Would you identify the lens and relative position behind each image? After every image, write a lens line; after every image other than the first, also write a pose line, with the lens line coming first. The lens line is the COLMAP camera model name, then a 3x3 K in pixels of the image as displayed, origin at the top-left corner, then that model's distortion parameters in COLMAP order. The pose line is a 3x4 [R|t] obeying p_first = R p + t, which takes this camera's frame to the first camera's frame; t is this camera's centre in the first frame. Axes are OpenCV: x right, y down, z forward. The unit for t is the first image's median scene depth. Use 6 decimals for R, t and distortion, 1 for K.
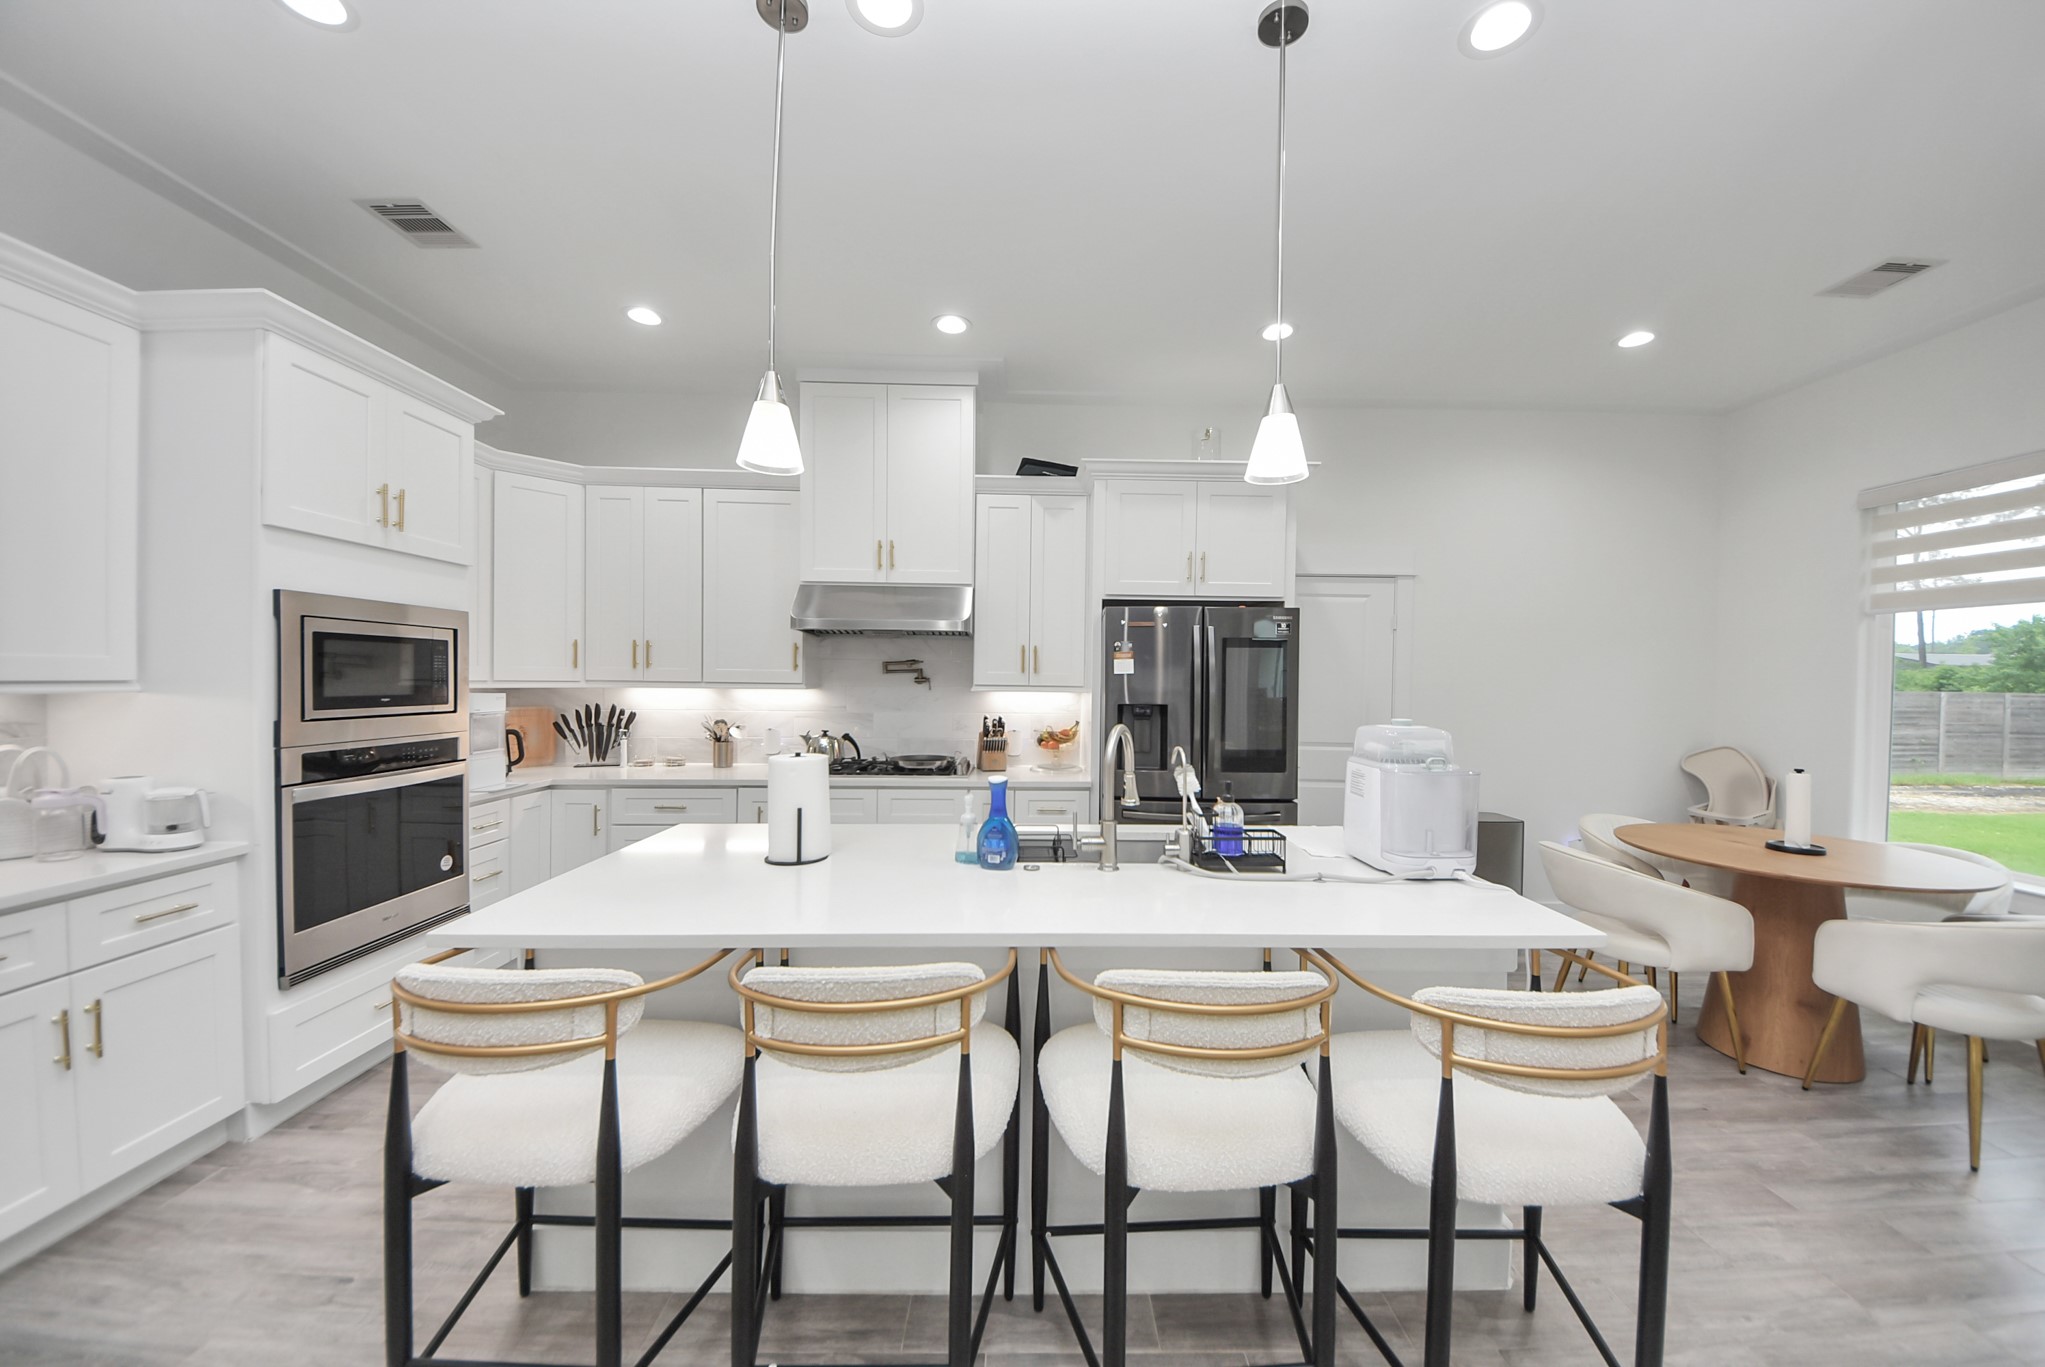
lens RADIAL K [[730.7, 0, 1049.0], [0, 730.7, 691.0], [0, 0, 1]] dist [0.035101, -0.022067]
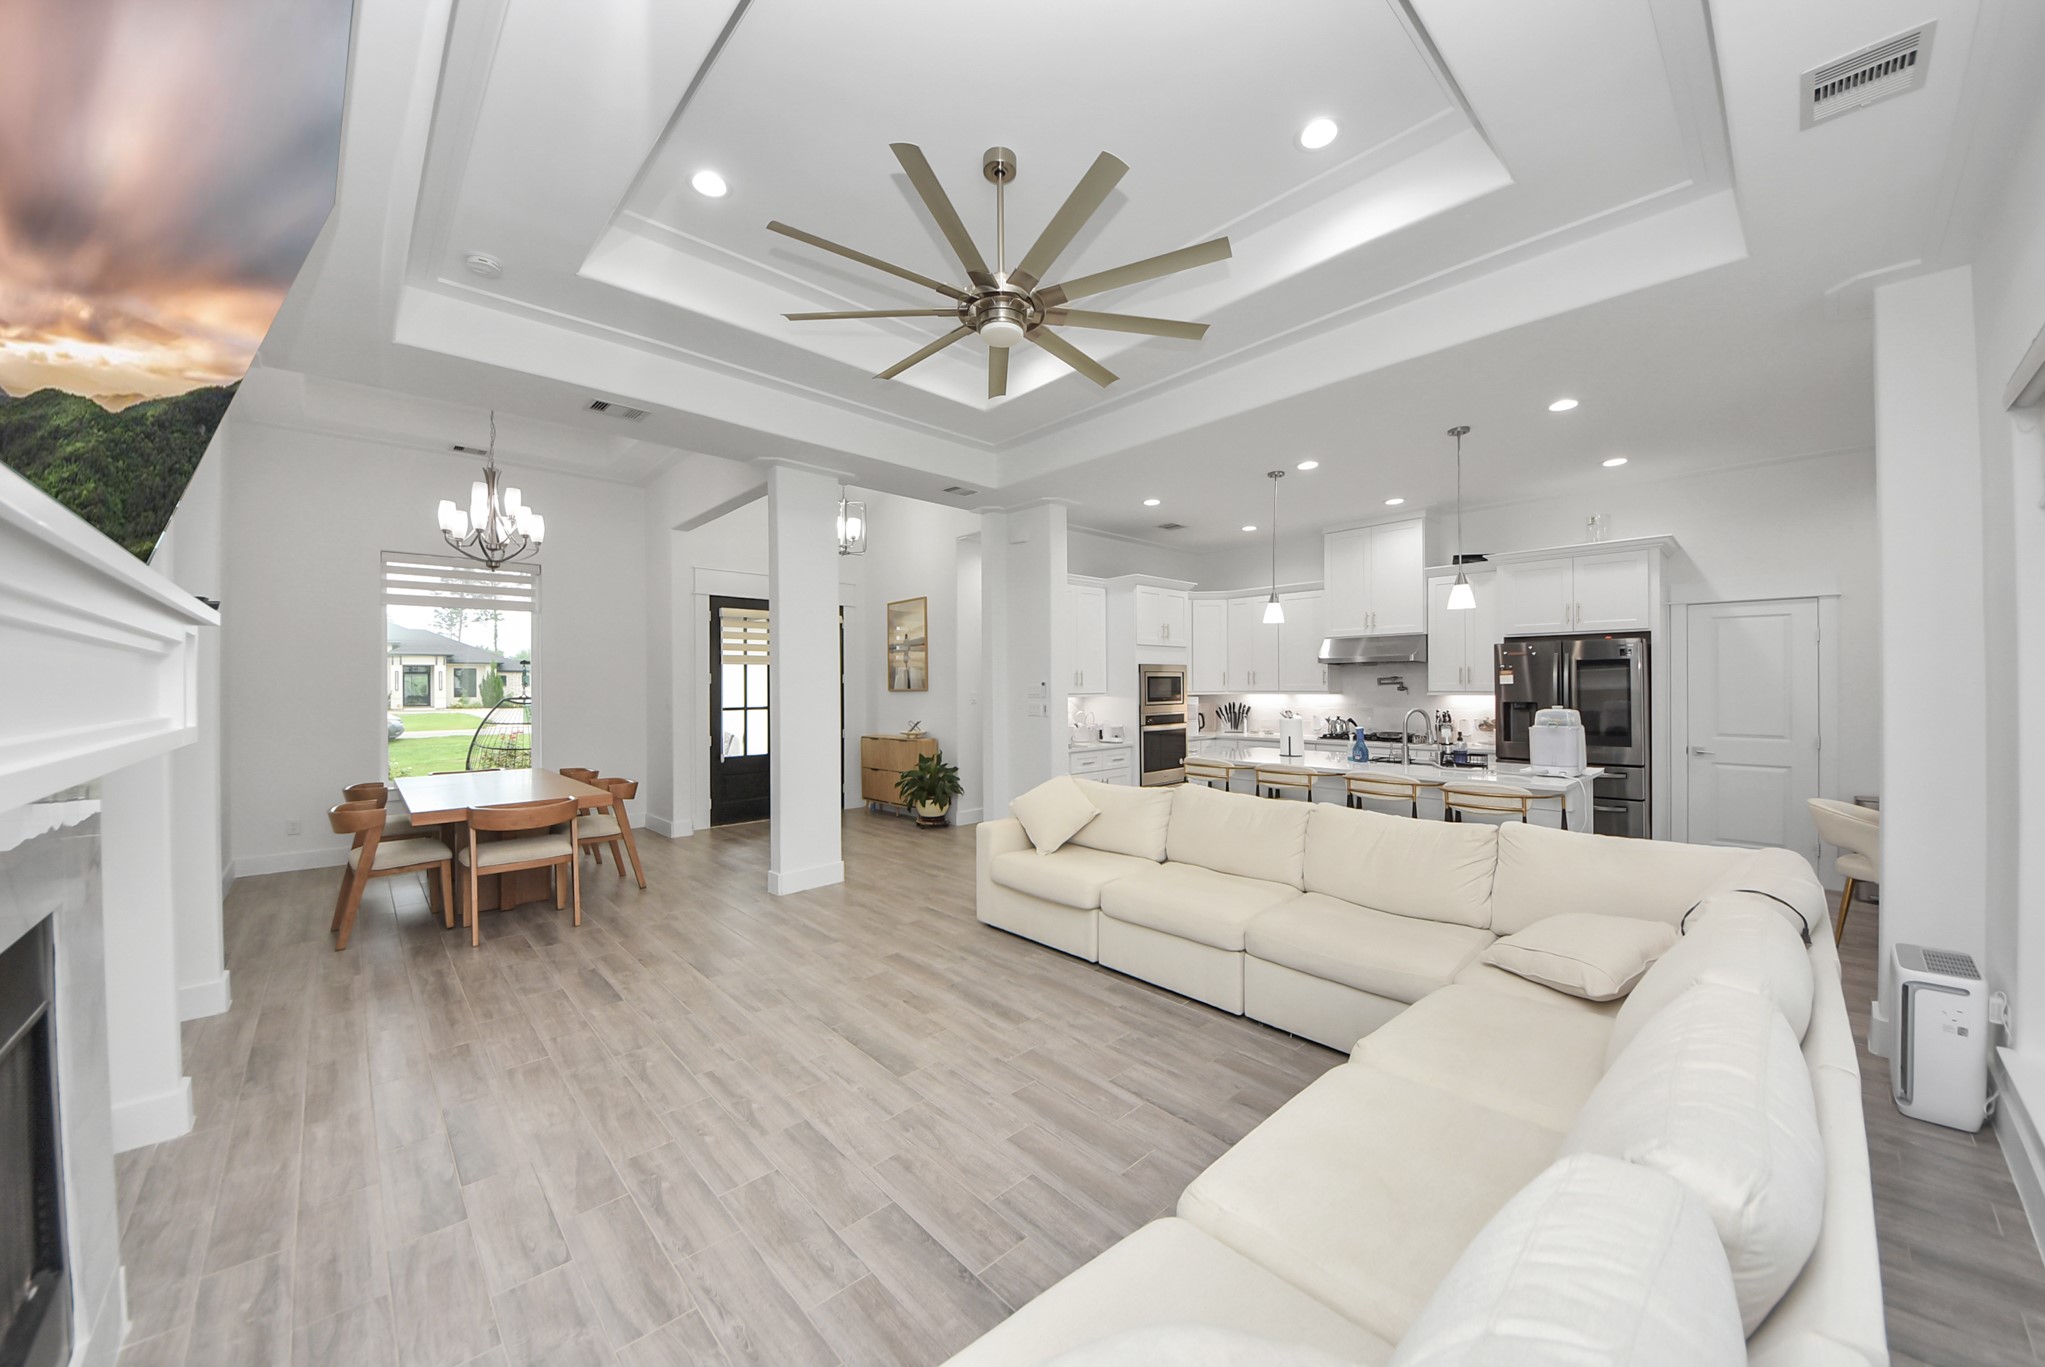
lens RADIAL K [[728.1, 0, 1027.5], [0, 728.1, 692.8], [0, 0, 1]] dist [0.040197, -0.025142]
pose [[0.659713, -0.008522, -0.751469, 0.596335], [0.001938, 0.999952, -0.009639, 0.010209], [0.751515, 0.004902, 0.659698, -0.860267]]
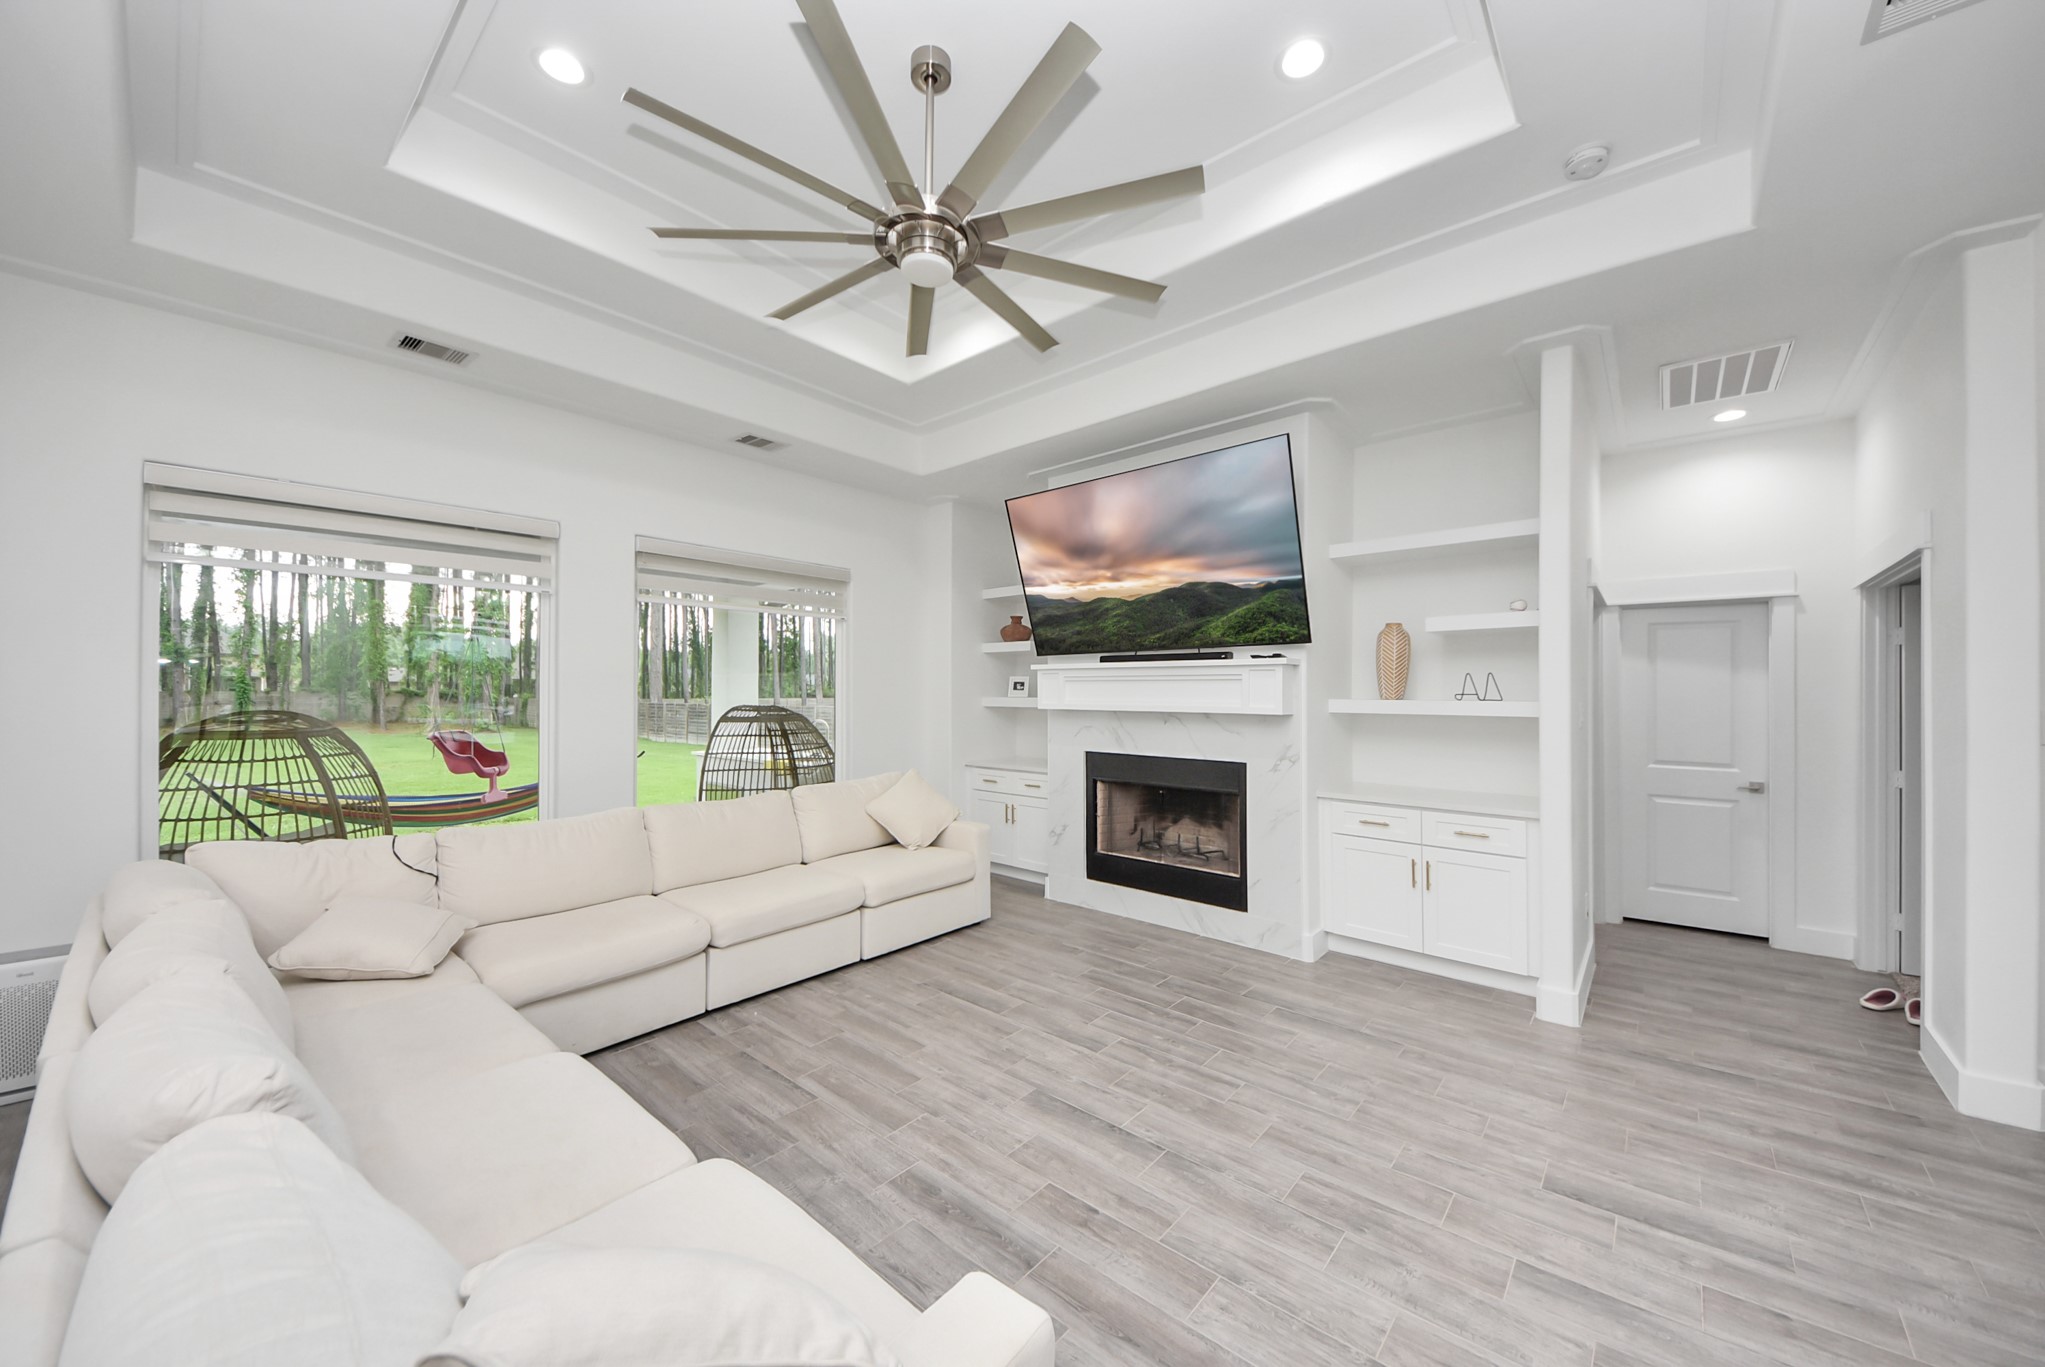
lens RADIAL K [[728.2, 0, 1034.5], [0, 728.2, 686.9], [0, 0, 1]] dist [0.040473, -0.024892]
pose [[-0.740009, -0.009735, 0.672527, -0.549799], [-0.001037, 0.999911, 0.013332, -0.014977], [-0.672596, 0.009169, -0.739953, 0.082662]]
